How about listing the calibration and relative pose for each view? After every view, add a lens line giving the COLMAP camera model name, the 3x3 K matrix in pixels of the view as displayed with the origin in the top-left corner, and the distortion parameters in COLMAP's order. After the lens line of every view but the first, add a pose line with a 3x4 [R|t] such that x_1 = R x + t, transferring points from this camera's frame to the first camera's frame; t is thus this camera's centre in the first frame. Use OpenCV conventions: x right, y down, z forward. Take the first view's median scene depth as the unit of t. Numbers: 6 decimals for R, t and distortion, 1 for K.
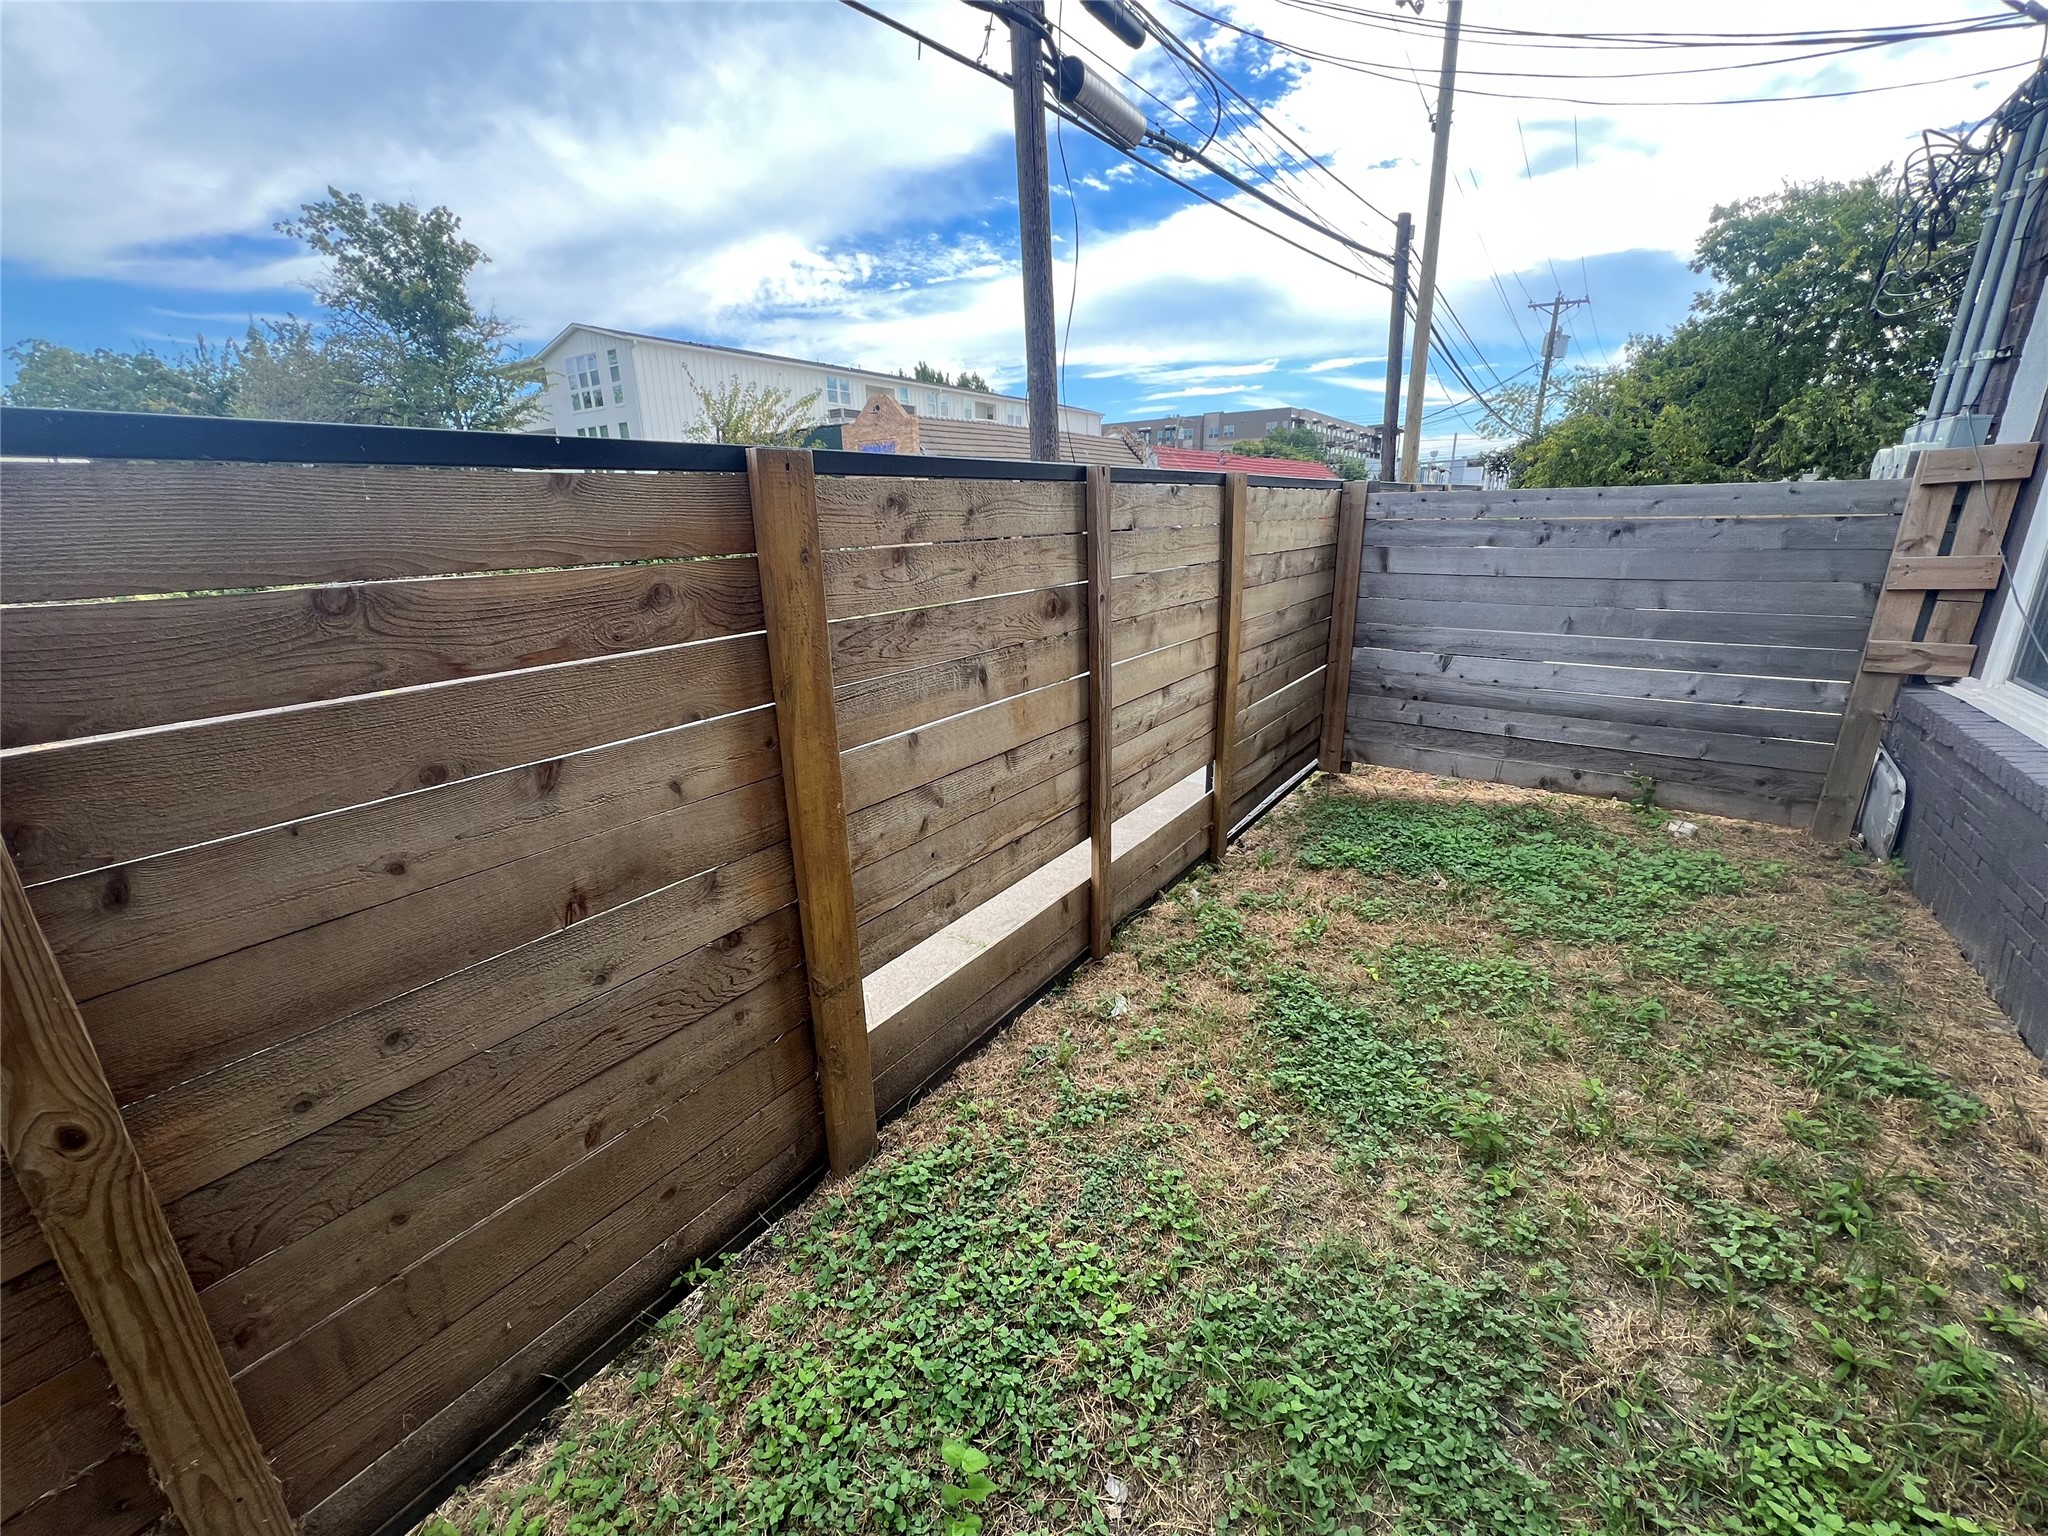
lens RADIAL K [[815.9, 0, 1028.5], [0, 815.9, 766.8], [0, 0, 1]] dist [0.000934, 0.000068]
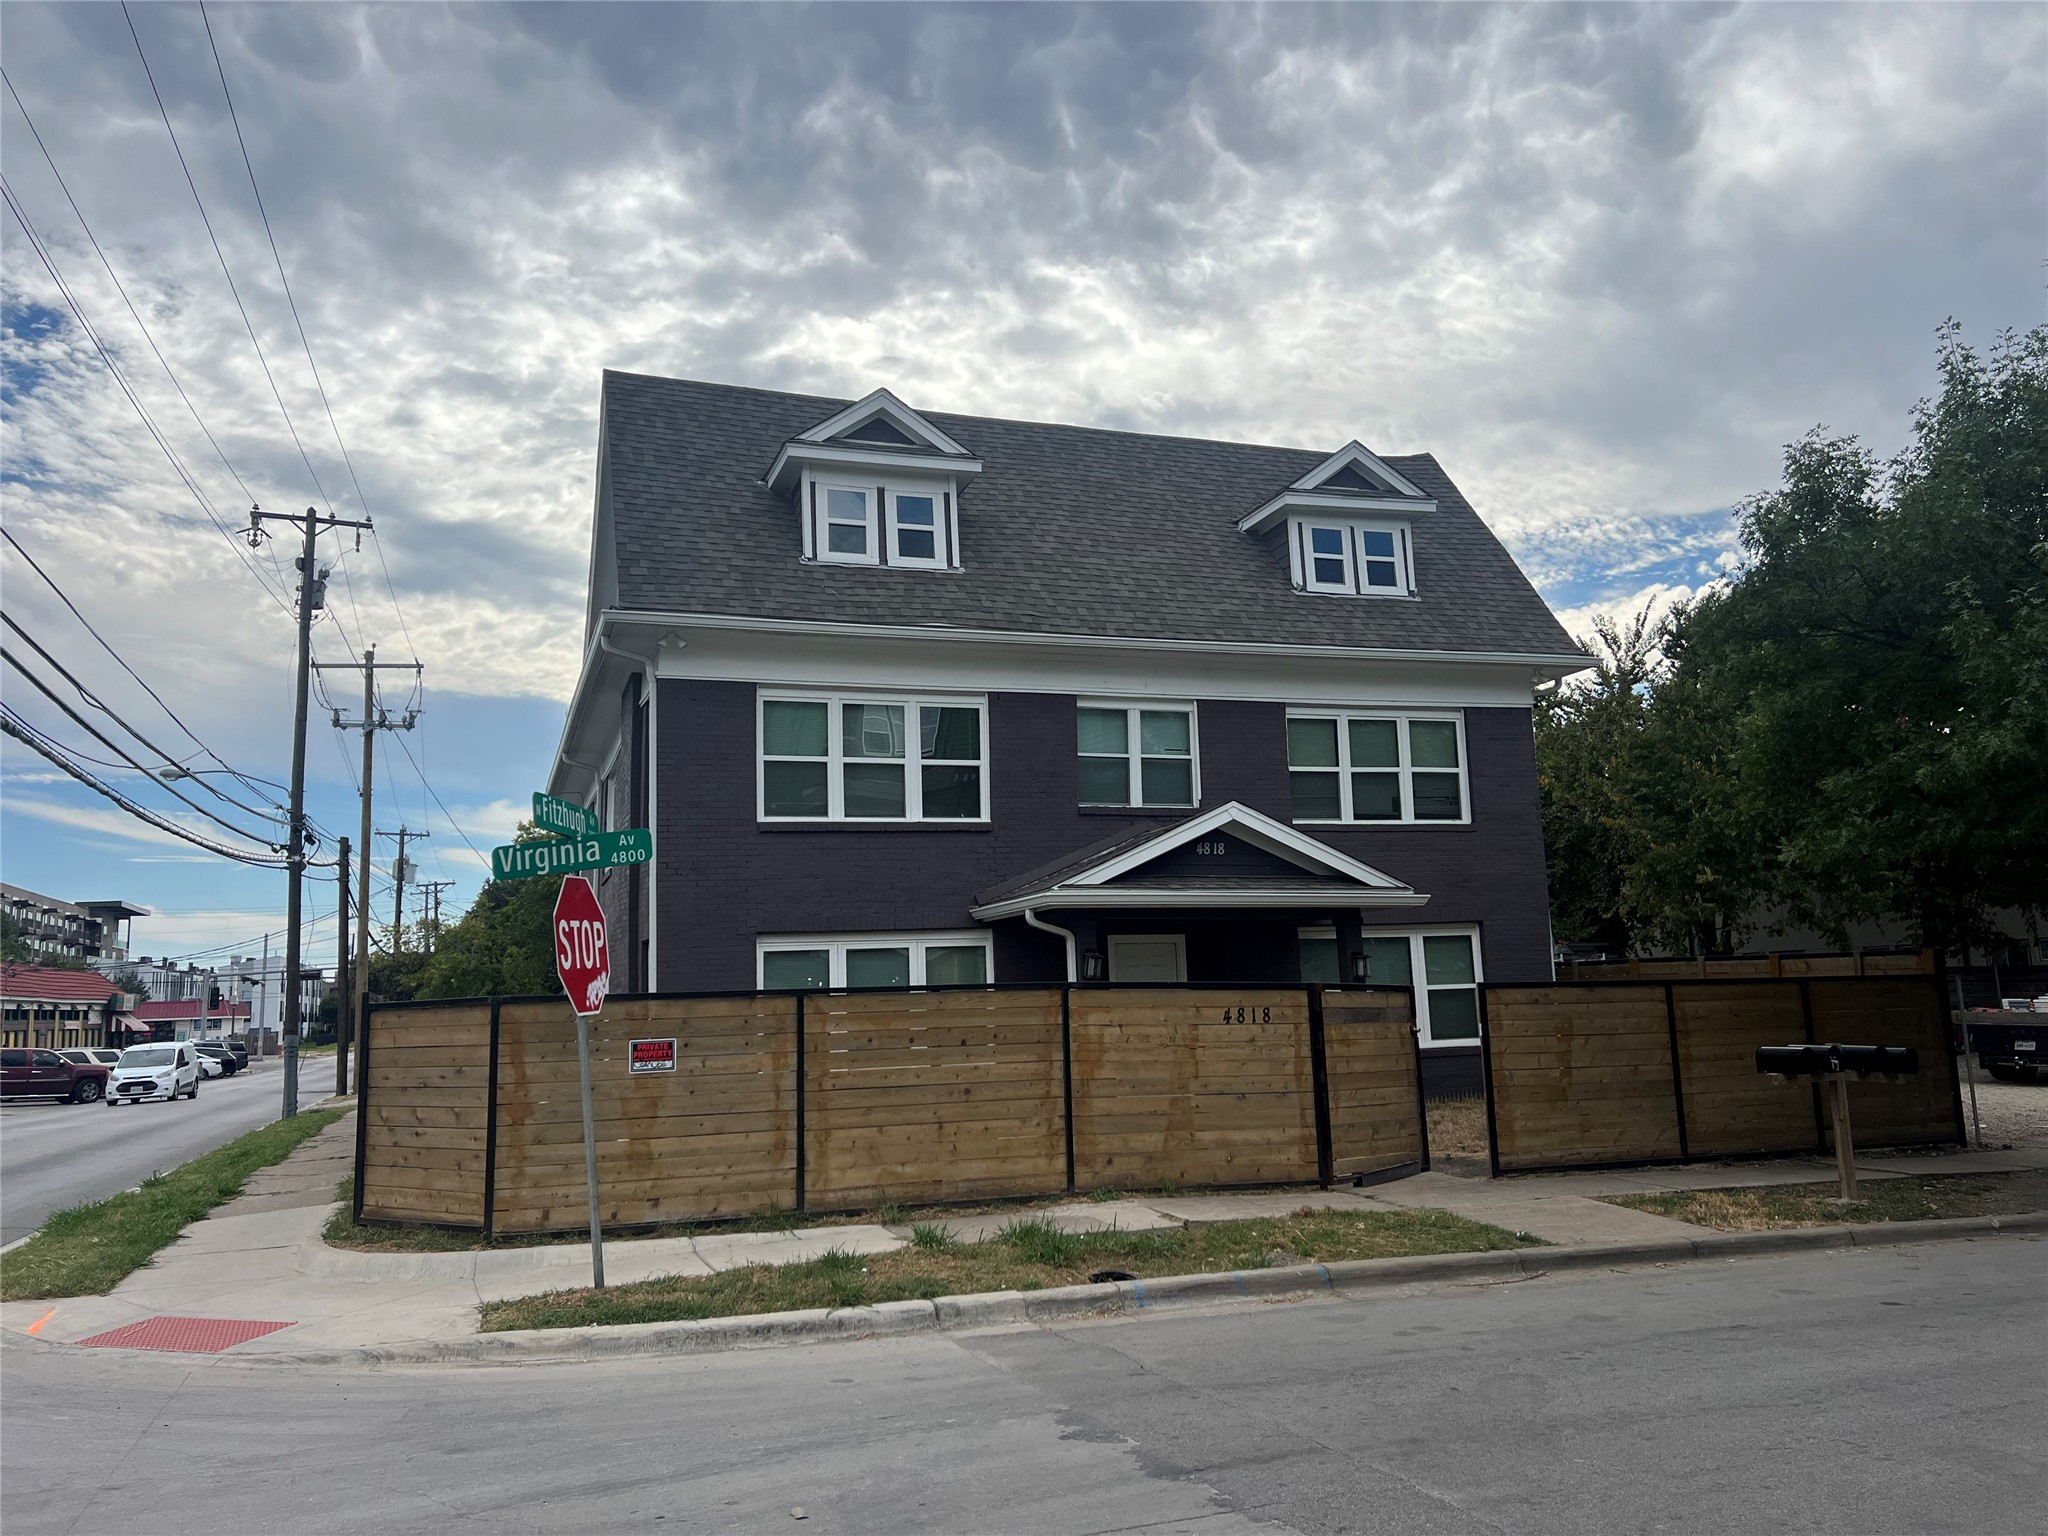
lens RADIAL K [[1560.1, 0, 1021.9], [0, 1560.1, 767.8], [0, 0, 1]] dist [-0.000143, 0.000112]
pose [[0.587757, 0.122552, 0.799701, -0.735853], [0.259705, 0.907569, -0.329958, 0.317544], [-0.766221, 0.401621, 0.501603, -0.953571]]
